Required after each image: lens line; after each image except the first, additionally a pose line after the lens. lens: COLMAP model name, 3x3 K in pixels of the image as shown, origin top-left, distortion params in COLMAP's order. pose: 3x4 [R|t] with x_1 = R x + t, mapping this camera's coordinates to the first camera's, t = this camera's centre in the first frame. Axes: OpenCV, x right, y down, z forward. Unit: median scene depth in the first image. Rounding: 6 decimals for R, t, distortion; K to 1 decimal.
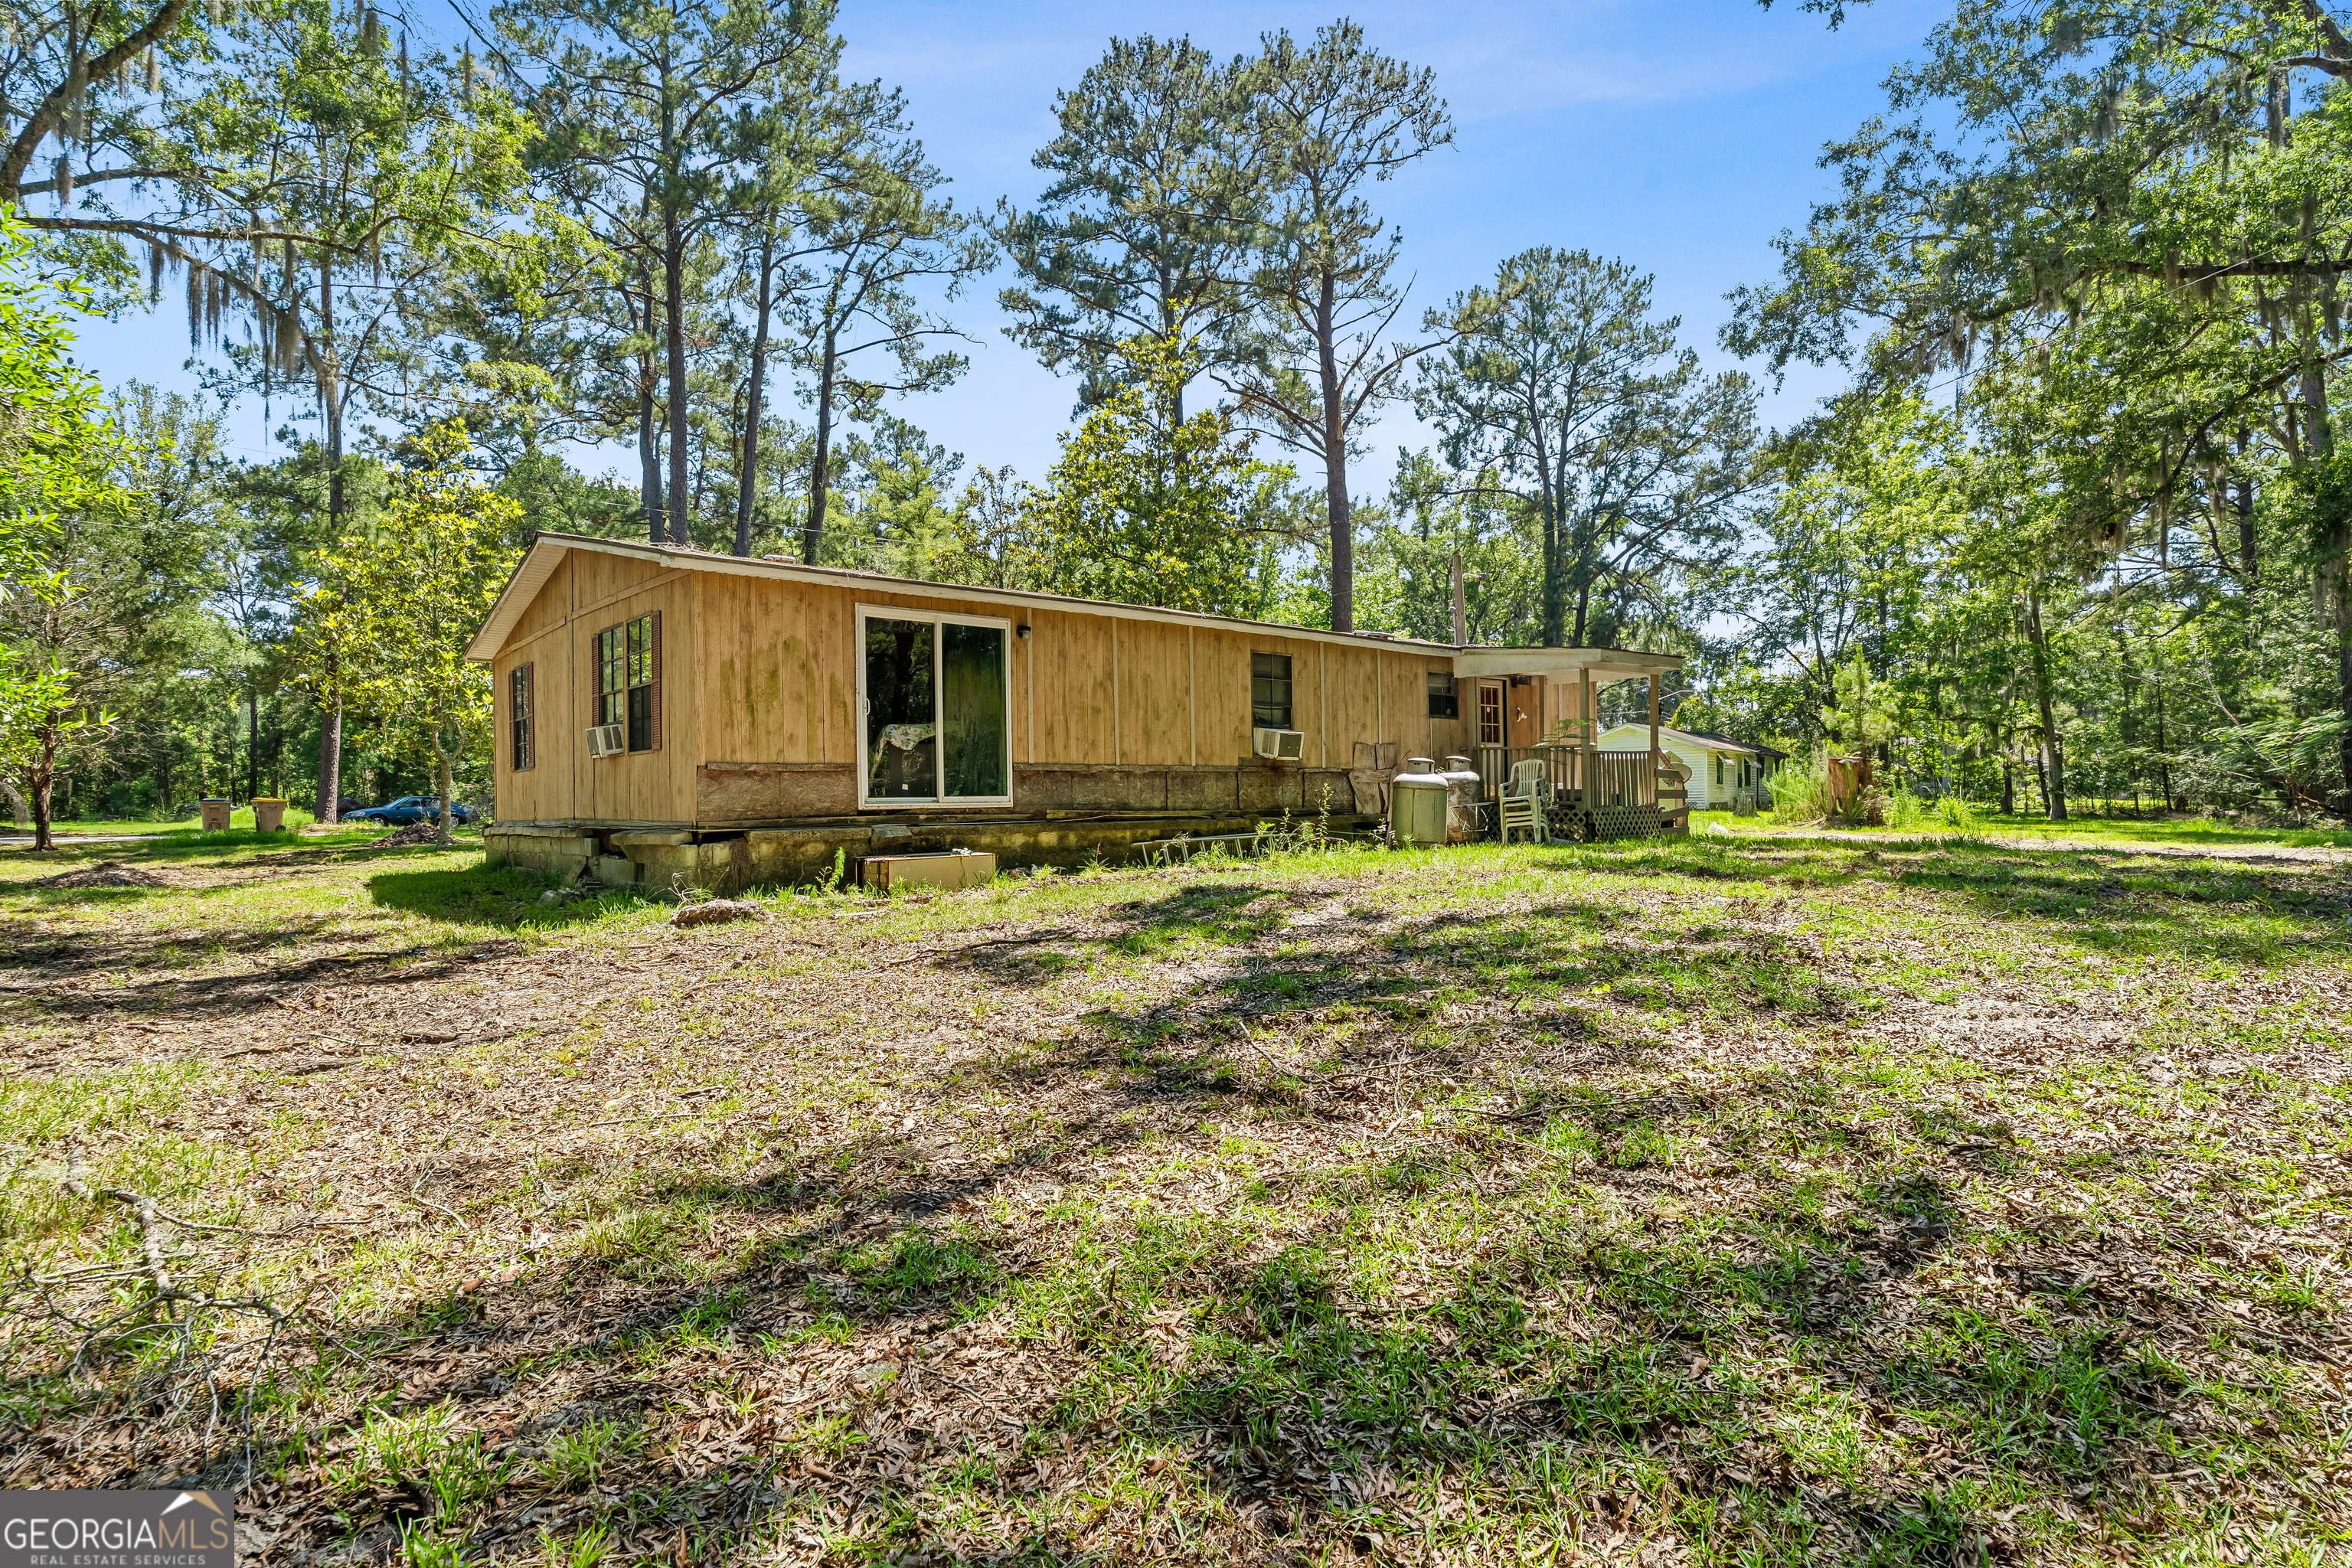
lens RADIAL K [[1205.1, 0, 1176.0], [0, 1205.1, 784.0], [0, 0, 1]] dist [0.000872, -0.000064]
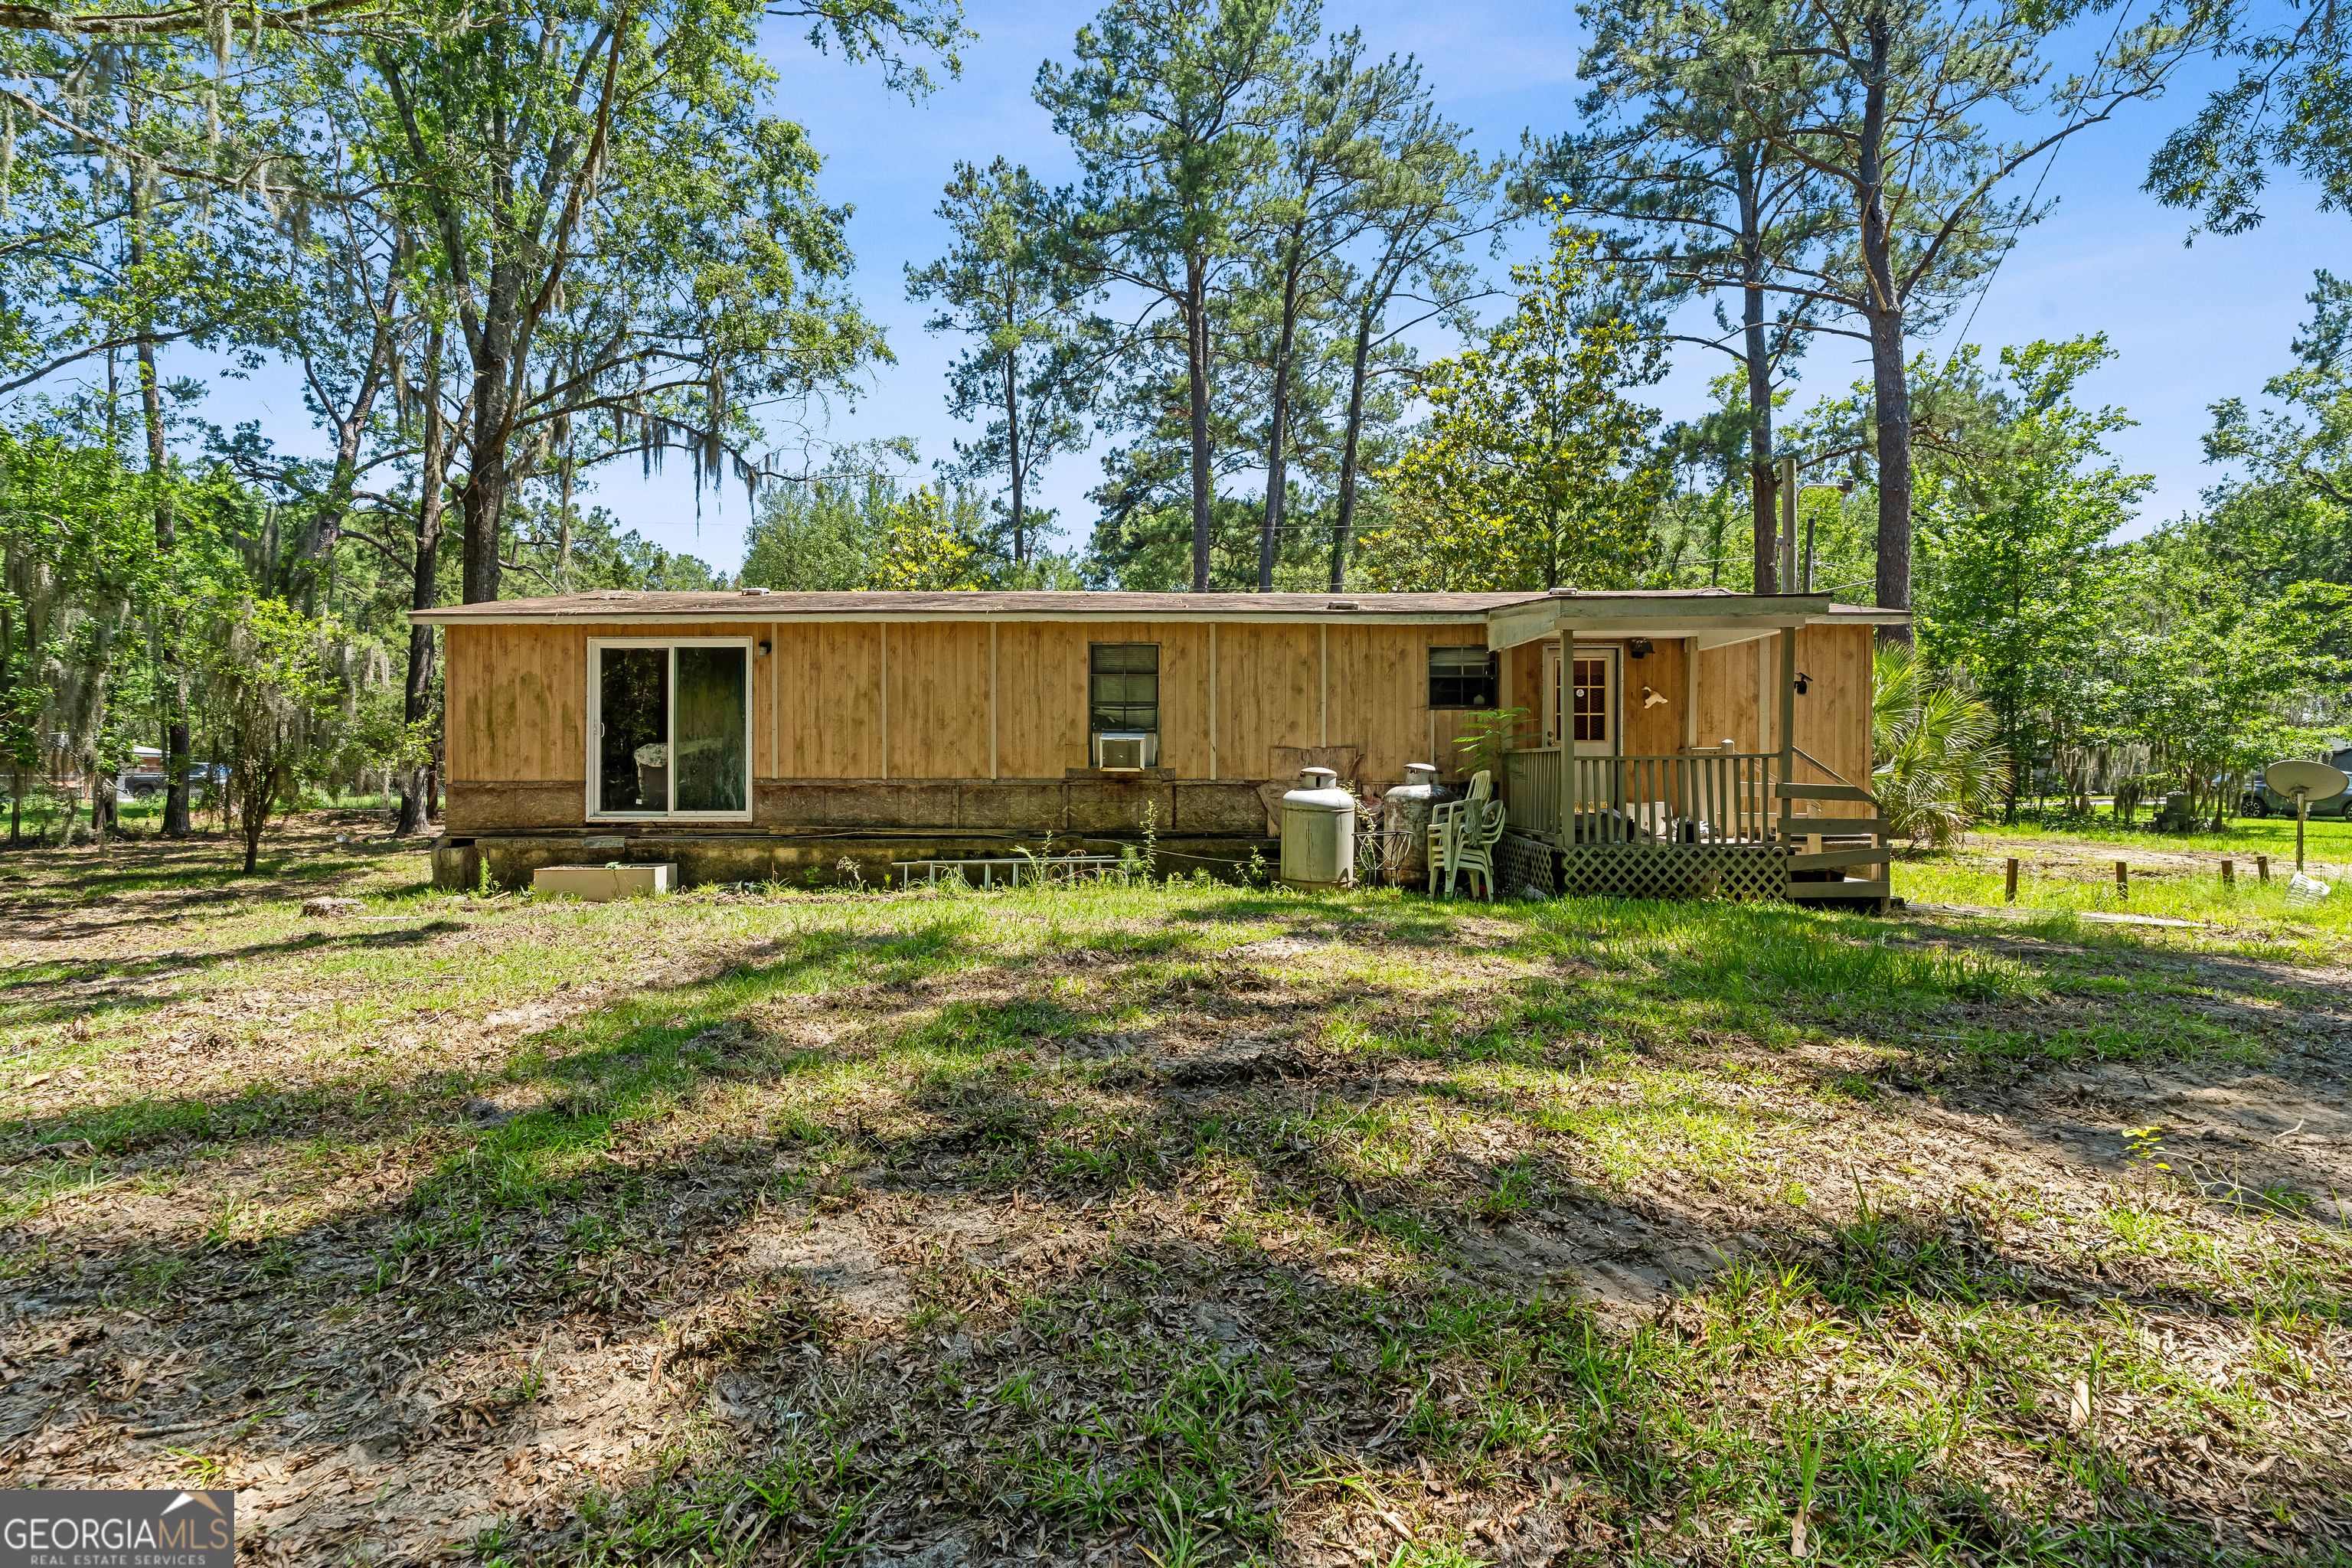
lens RADIAL K [[1138.7, 0, 1176.0], [0, 1138.7, 784.0], [0, 0, 1]] dist [-0.018399, 0.000679]
pose [[0.746002, 0.021113, -0.665609, 0.765748], [-0.001706, 0.999555, 0.029794, -0.041787], [0.665942, -0.021090, 0.745706, 0.521818]]
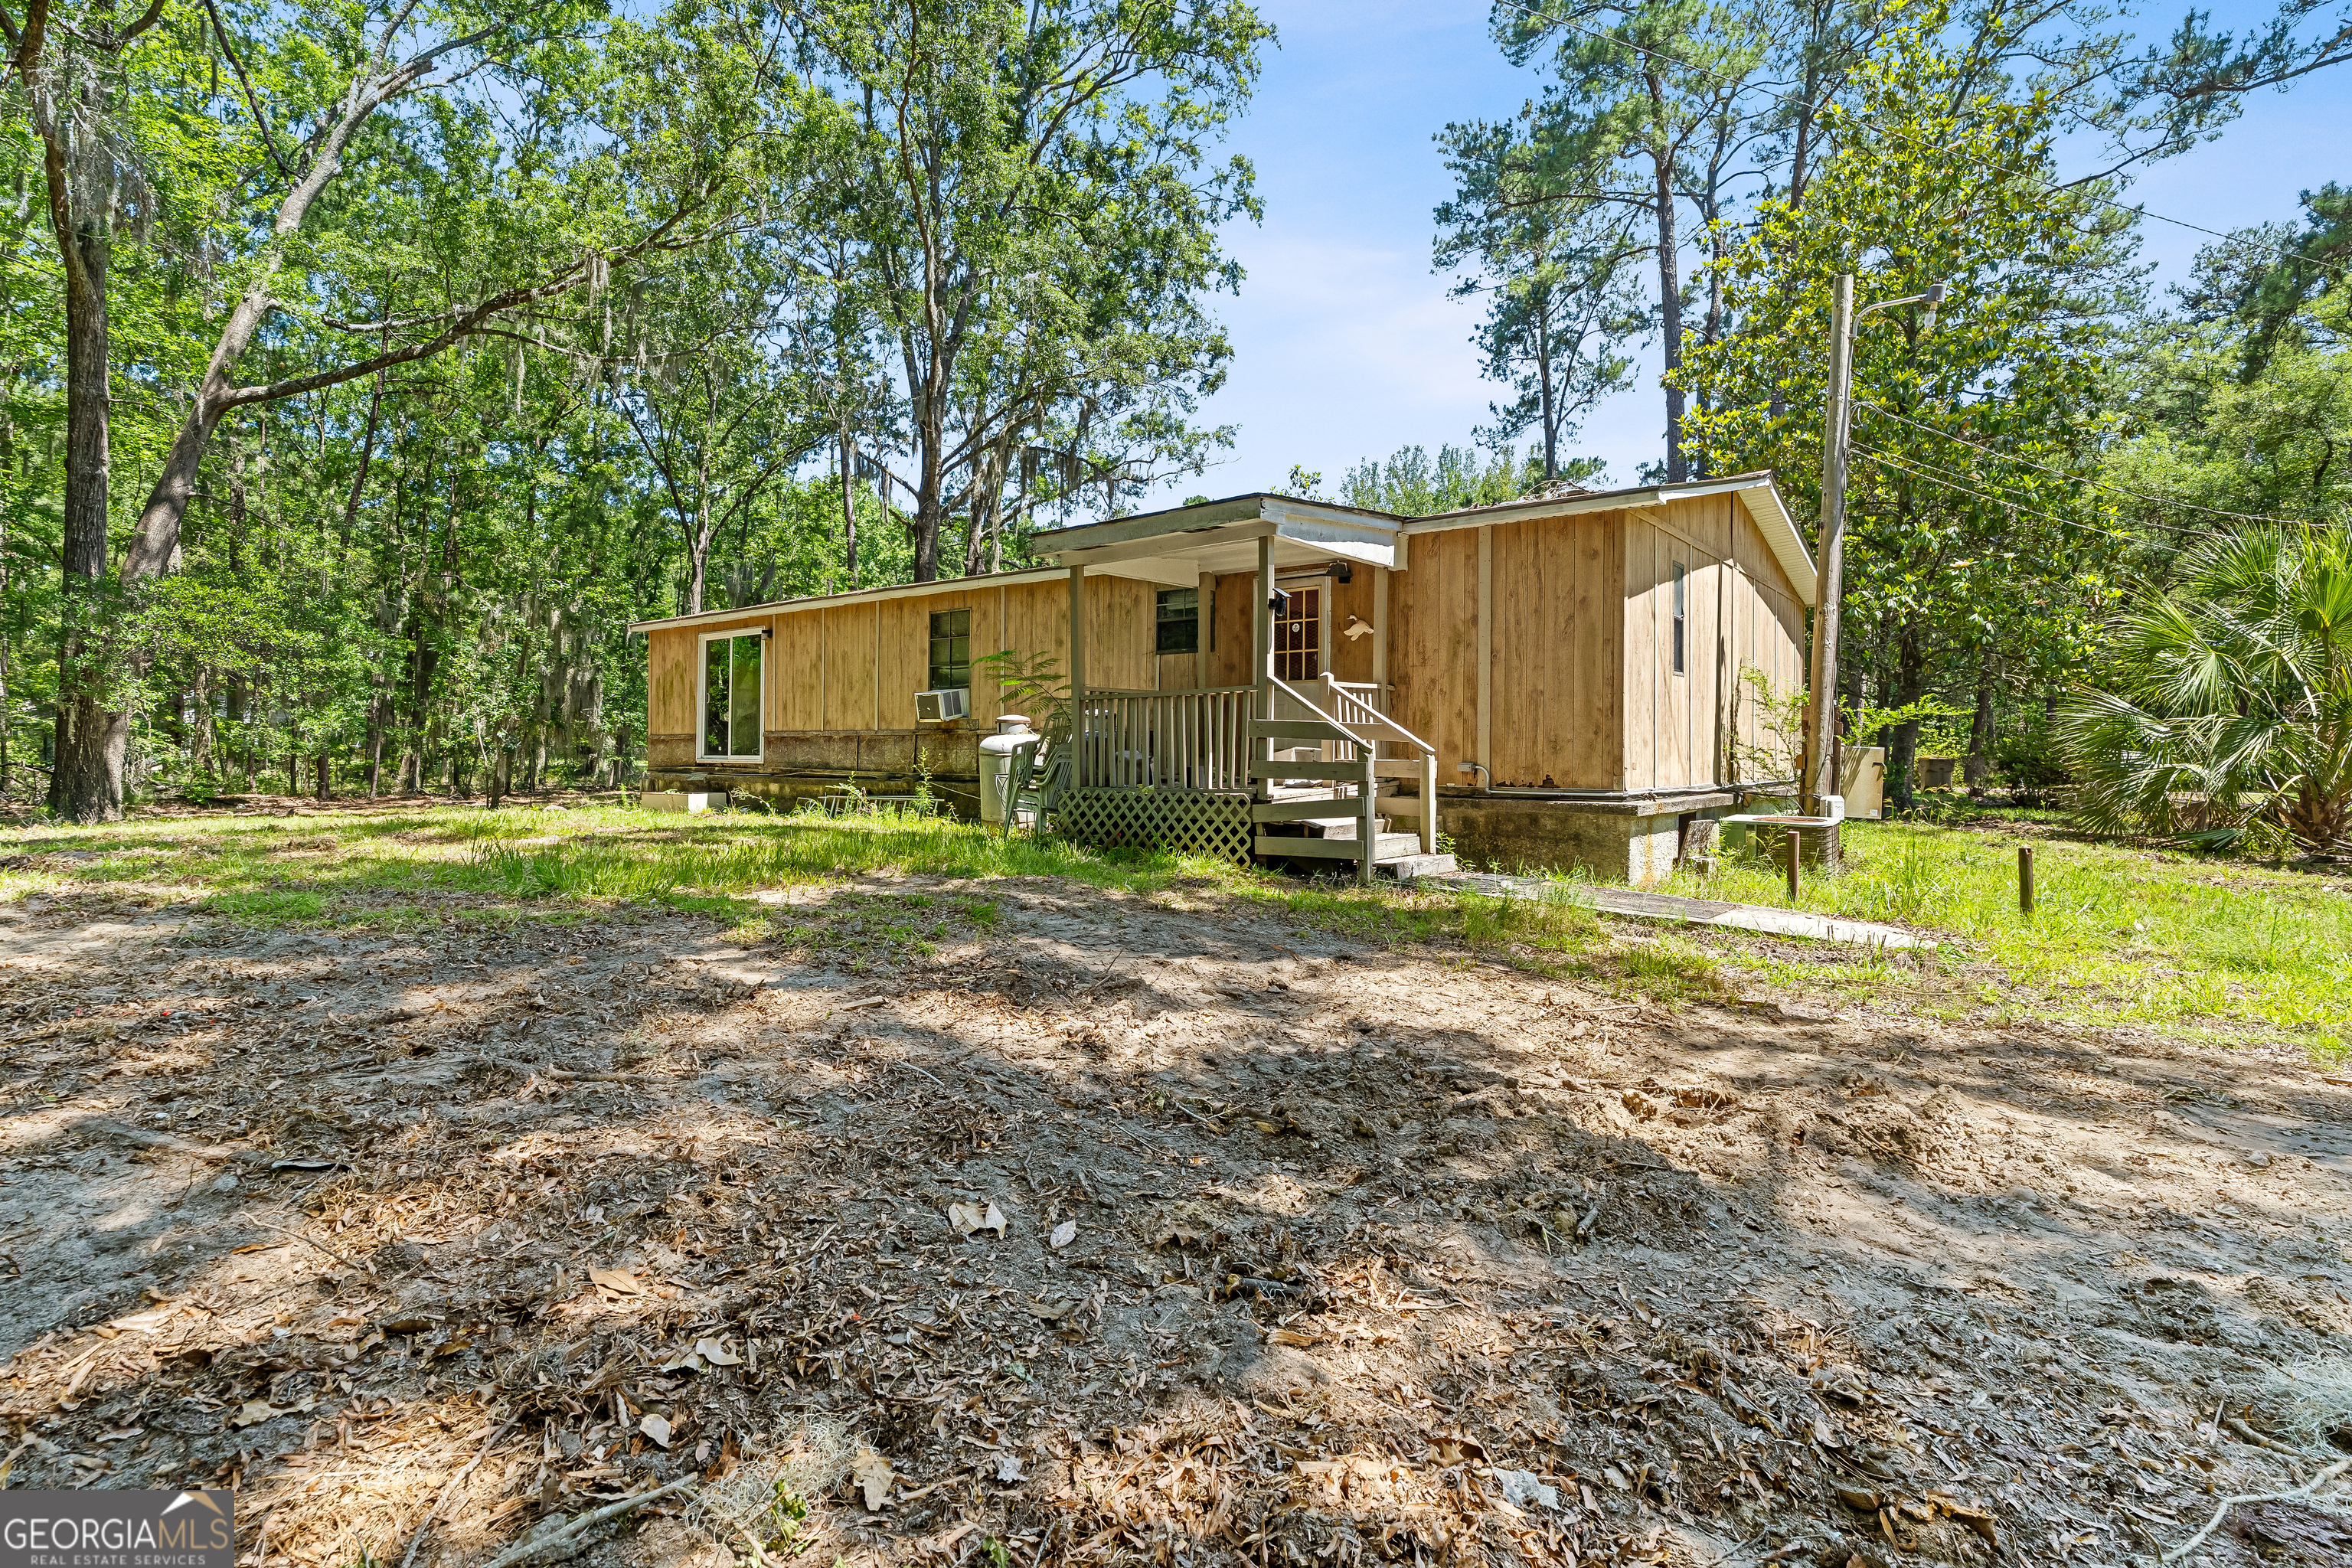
lens RADIAL K [[1138.7, 0, 1176.0], [0, 1138.7, 784.0], [0, 0, 1]] dist [-0.018399, 0.000679]
pose [[0.178179, 0.044399, -0.982996, 1.215038], [0.010359, 0.998842, 0.046992, -0.013608], [0.983944, -0.018556, 0.177513, 1.227308]]
